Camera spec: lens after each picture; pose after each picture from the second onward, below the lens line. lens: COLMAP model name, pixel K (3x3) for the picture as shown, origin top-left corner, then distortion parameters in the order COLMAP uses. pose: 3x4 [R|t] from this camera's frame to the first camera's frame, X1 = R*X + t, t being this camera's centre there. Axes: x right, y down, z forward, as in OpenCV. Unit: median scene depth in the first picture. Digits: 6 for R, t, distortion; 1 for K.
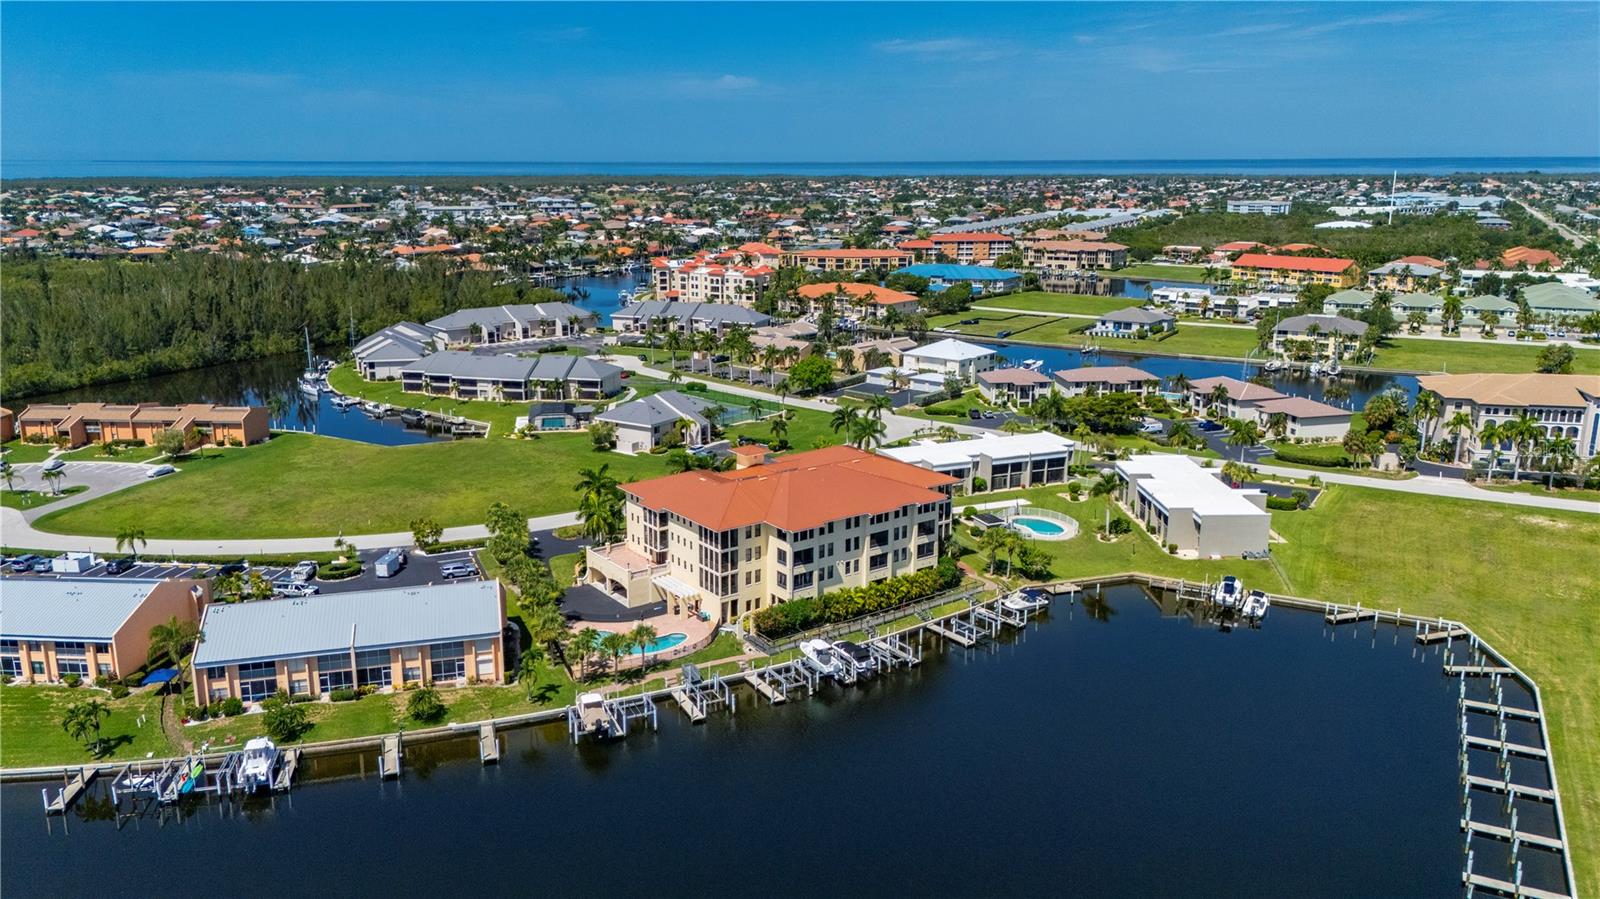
lens RADIAL K [[1186.9, 0, 797.5], [0, 1186.9, 447.8], [0, 0, 1]] dist [0.110549, -0.138105]
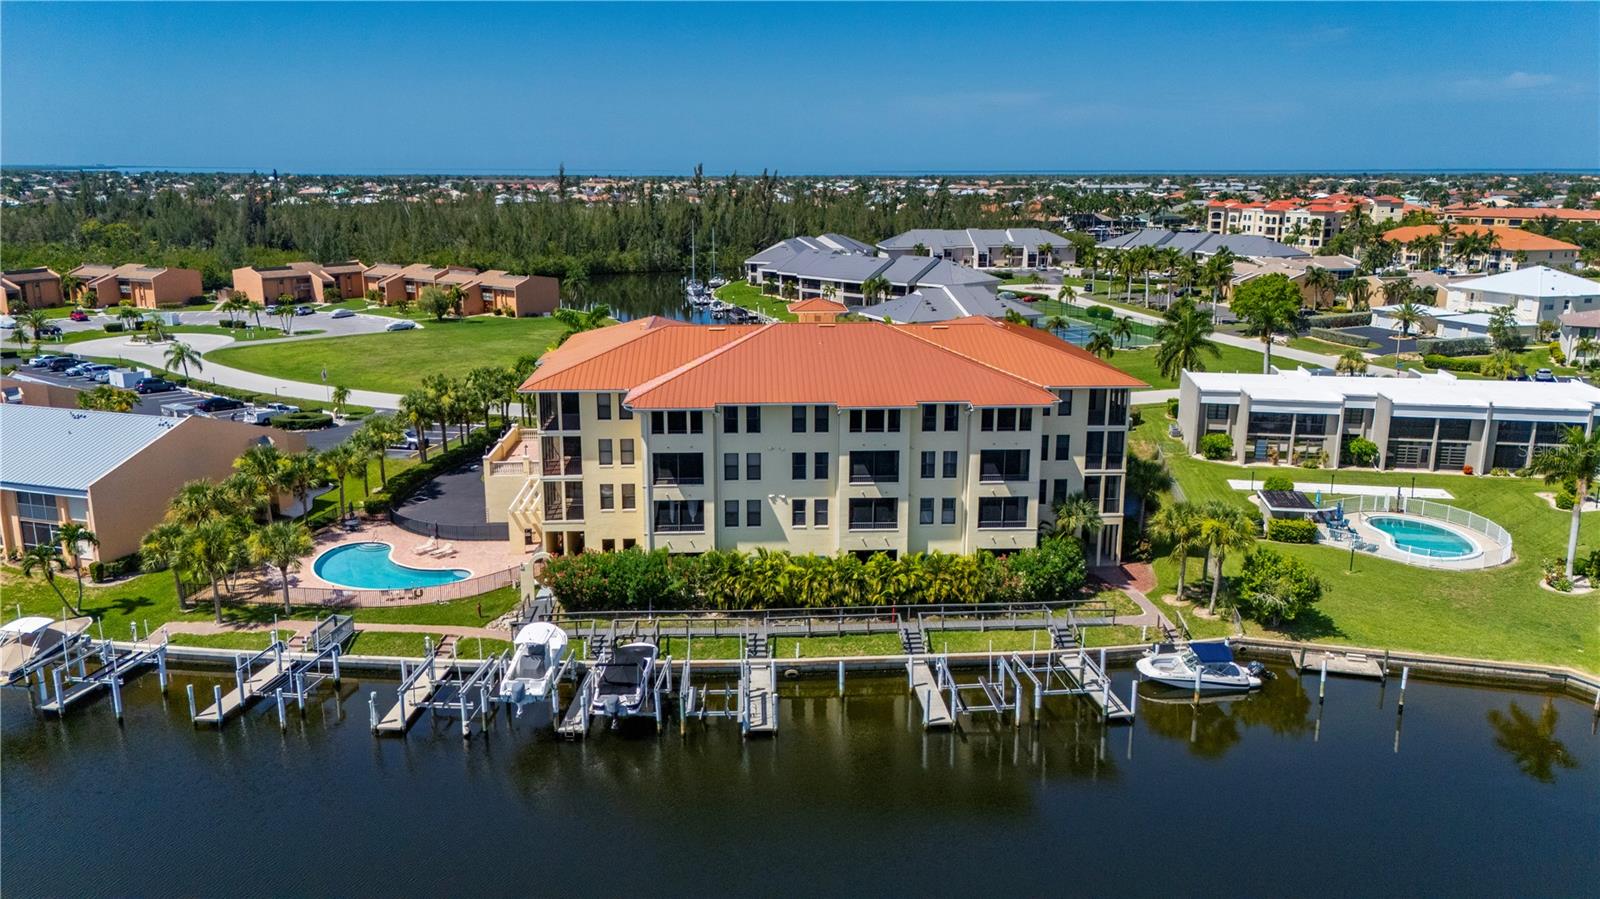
lens RADIAL K [[1173.9, 0, 799.4], [0, 1173.9, 446.2], [0, 0, 1]] dist [0.089635, -0.099052]
pose [[0.839352, 0.128917, -0.528079, 0.222084], [-0.131787, 0.990748, 0.032398, 0.043772], [0.527370, 0.042400, 0.848577, 0.442230]]
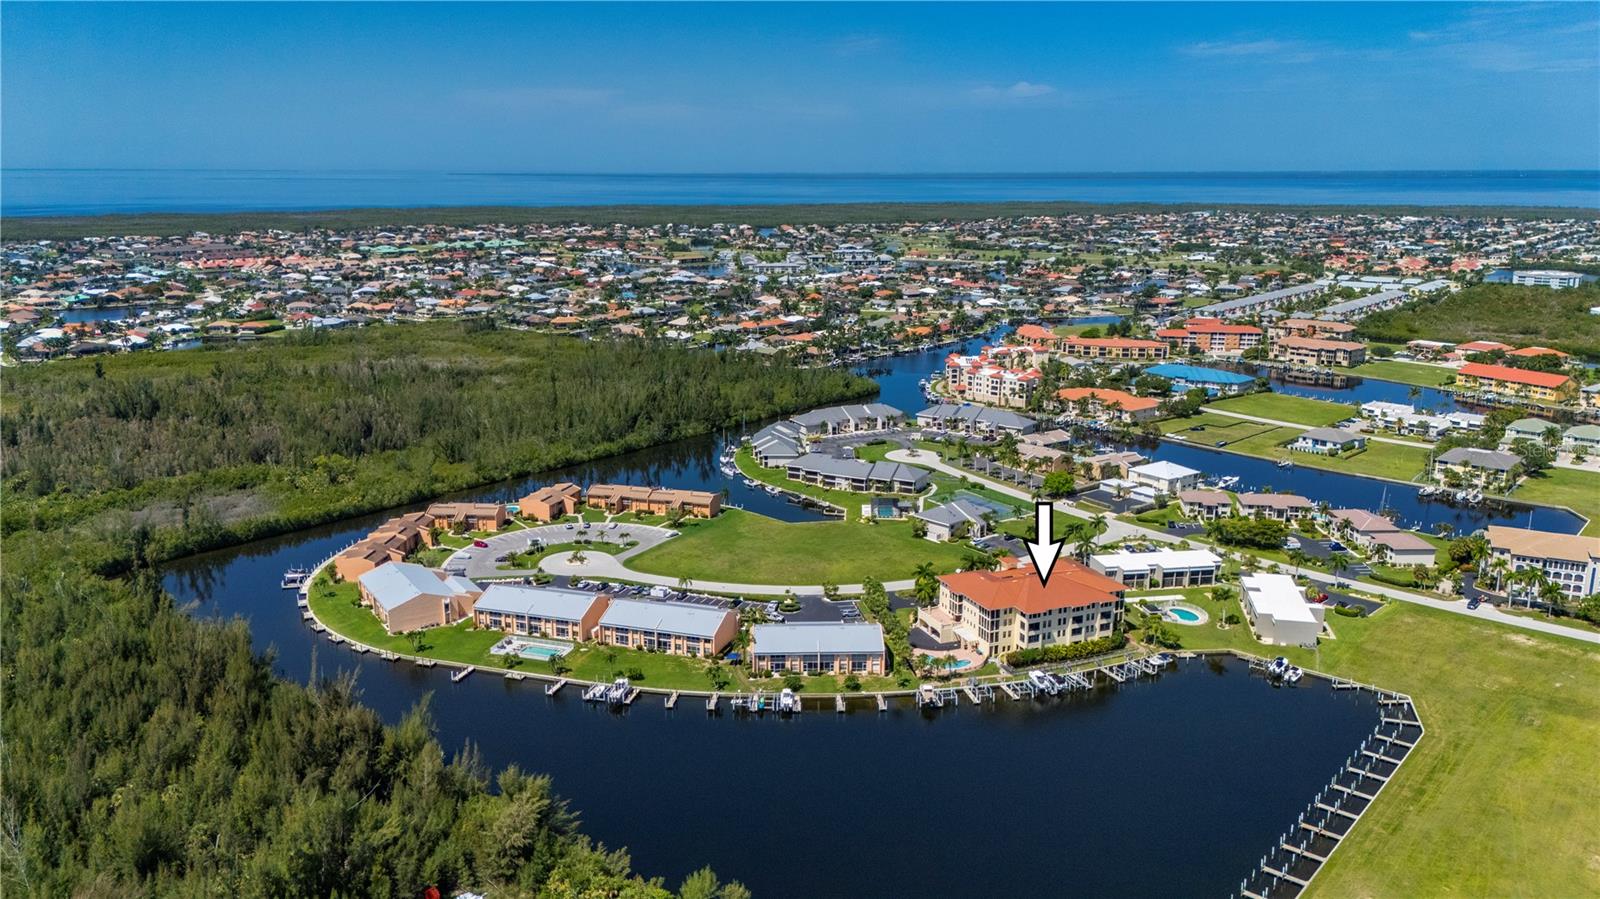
lens RADIAL K [[1177.6, 0, 796.1], [0, 1177.6, 453.0], [0, 0, 1]] dist [0.080771, -0.096932]
pose [[0.972498, 0.056158, -0.226038, 0.033941], [-0.056584, 0.998387, 0.004601, -0.126918], [0.225932, 0.008315, 0.974108, -0.687869]]
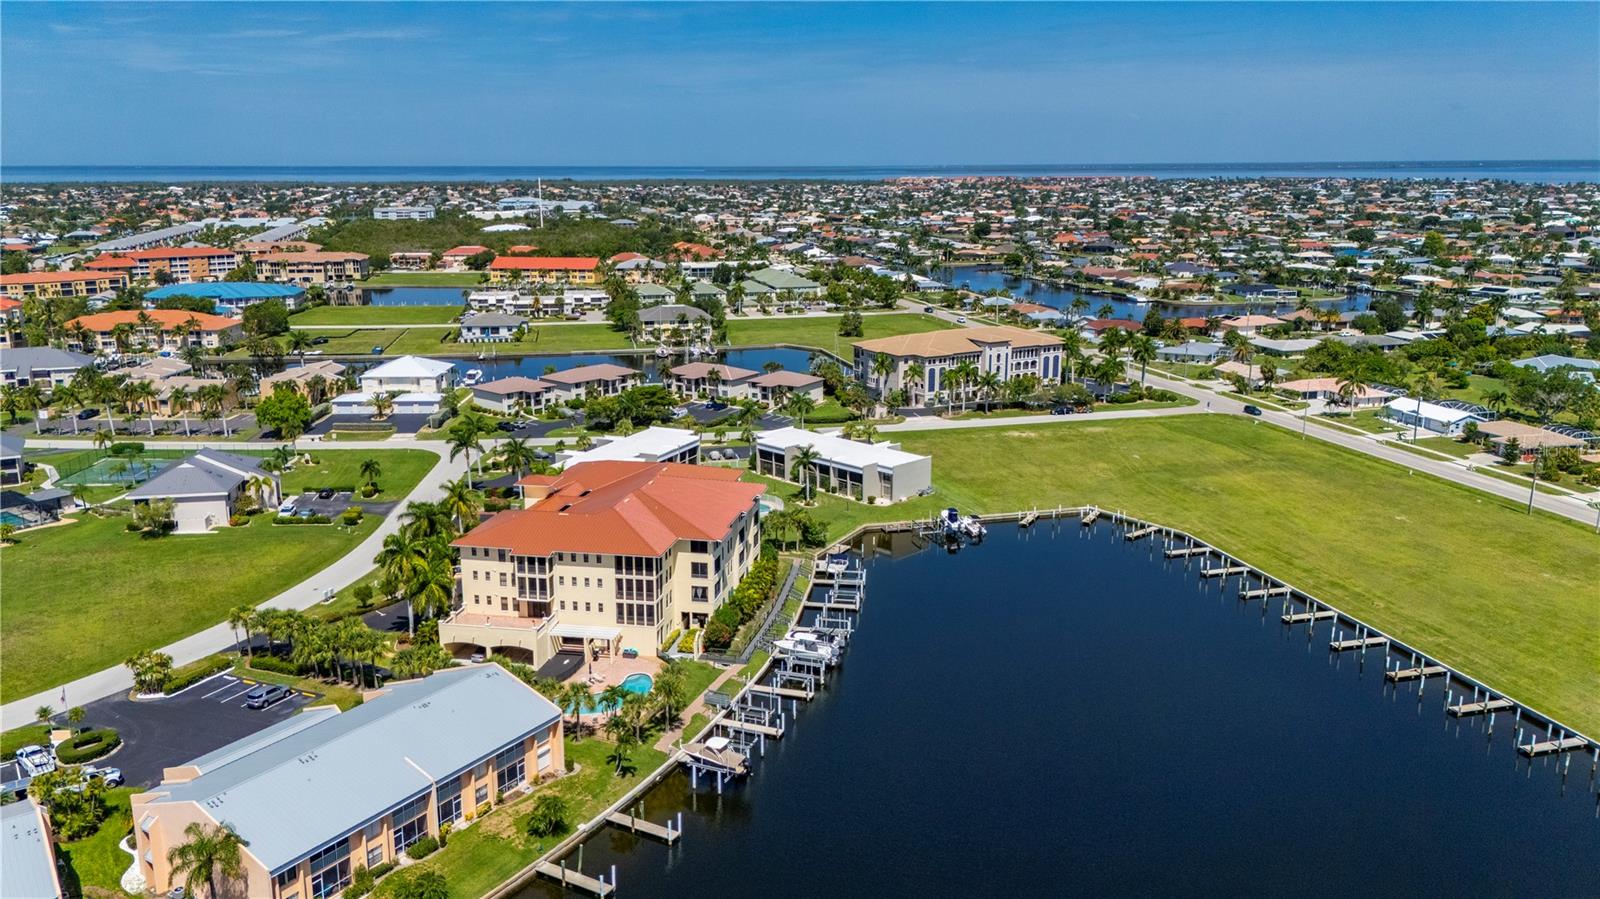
lens RADIAL K [[1197.7, 0, 790.2], [0, 1197.7, 450.9], [0, 0, 1]] dist [0.092326, -0.104735]
pose [[0.741667, -0.158479, 0.651779, -0.424747], [0.161712, 0.985273, 0.055554, -0.034436], [-0.650984, 0.064198, 0.756372, 0.144956]]
